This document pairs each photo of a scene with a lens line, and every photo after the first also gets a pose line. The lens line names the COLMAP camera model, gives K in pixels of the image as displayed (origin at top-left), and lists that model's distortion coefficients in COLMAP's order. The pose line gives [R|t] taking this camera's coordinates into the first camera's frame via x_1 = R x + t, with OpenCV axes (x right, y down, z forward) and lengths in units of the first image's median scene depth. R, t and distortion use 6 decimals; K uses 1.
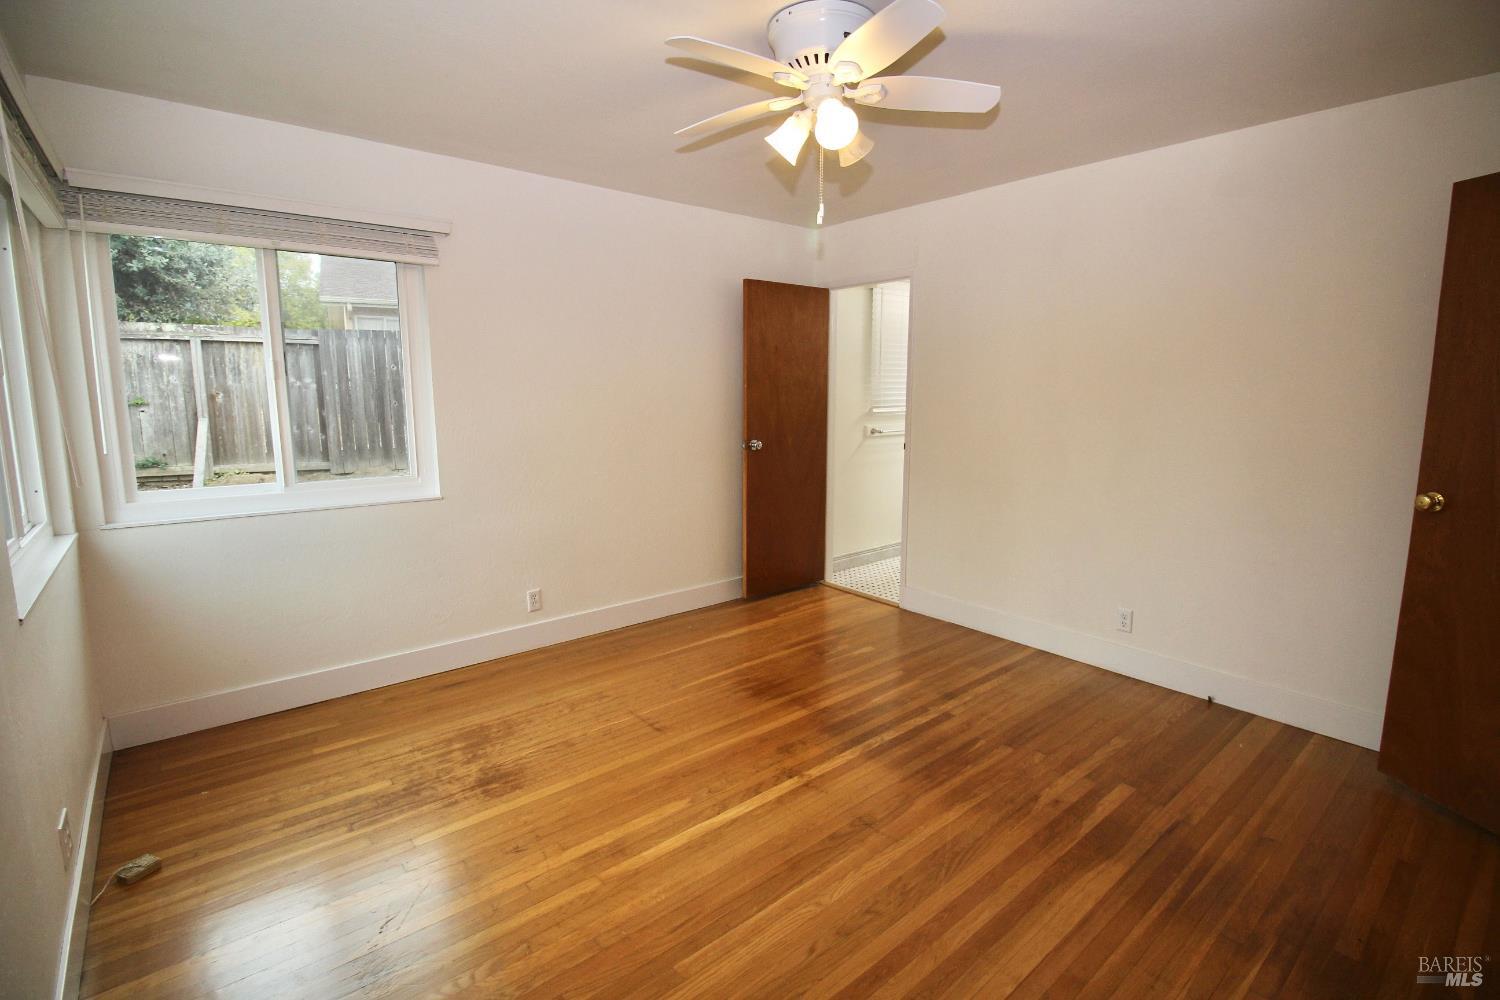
lens RADIAL K [[699.2, 0, 758.3], [0, 699.2, 499.1], [0, 0, 1]] dist [-0.016125, -0.001880]
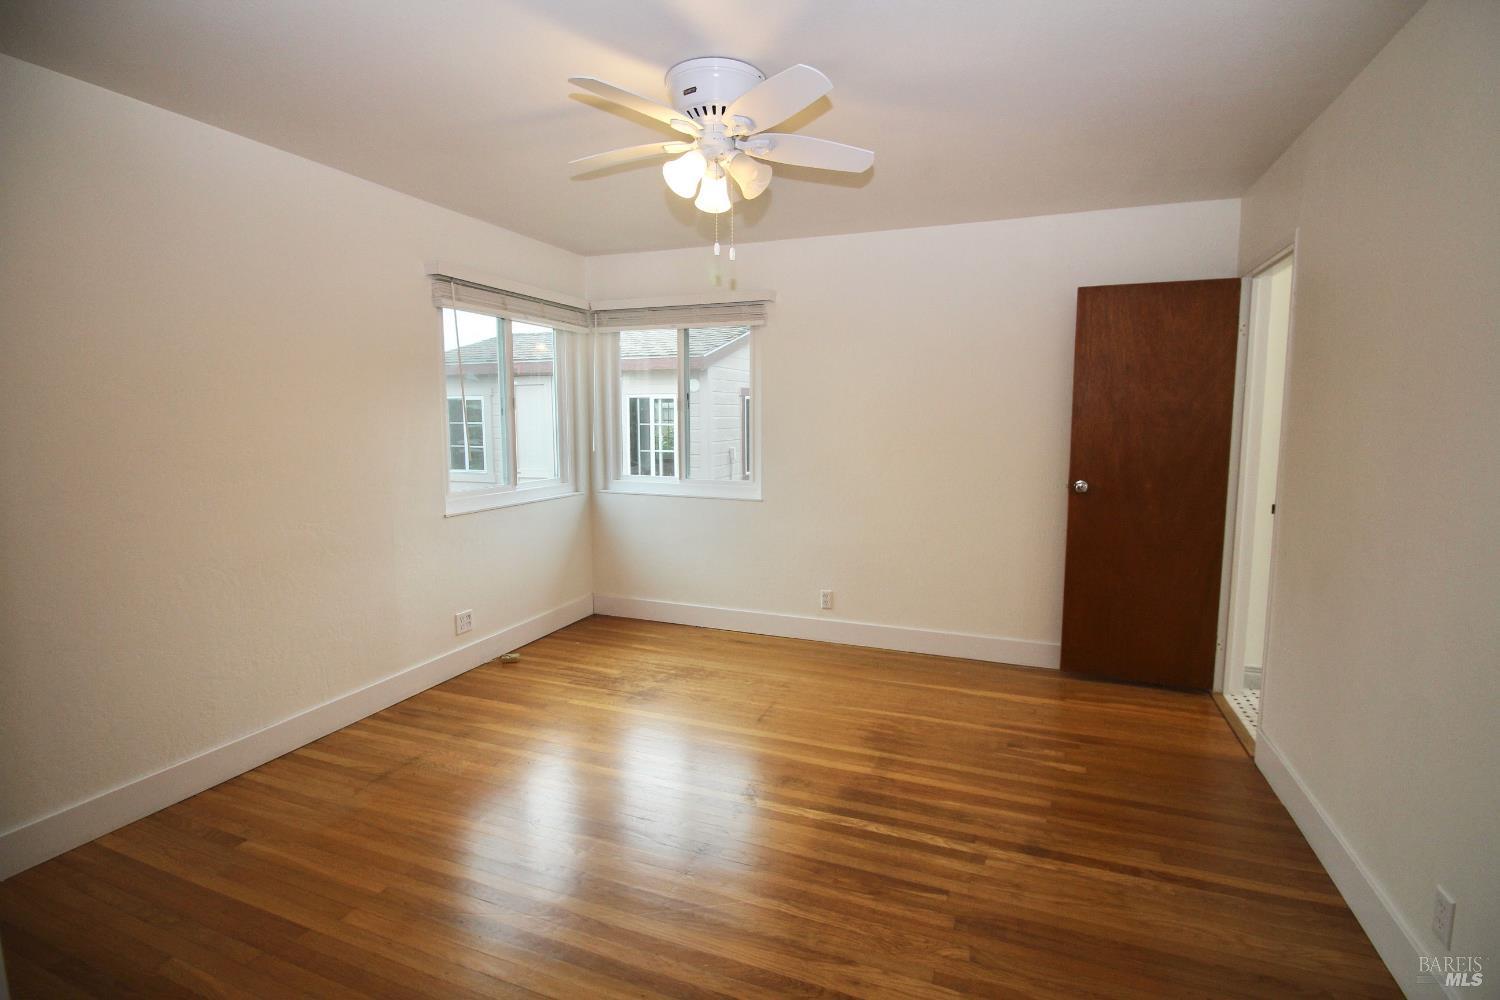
lens RADIAL K [[699.2, 0, 758.5], [0, 699.2, 491.1], [0, 0, 1]] dist [-0.016125, -0.001880]
pose [[0.470471, 0.094057, -0.877388, 0.745117], [-0.139053, 0.989782, 0.031544, -0.063707], [0.871390, 0.107163, 0.478743, 0.390745]]
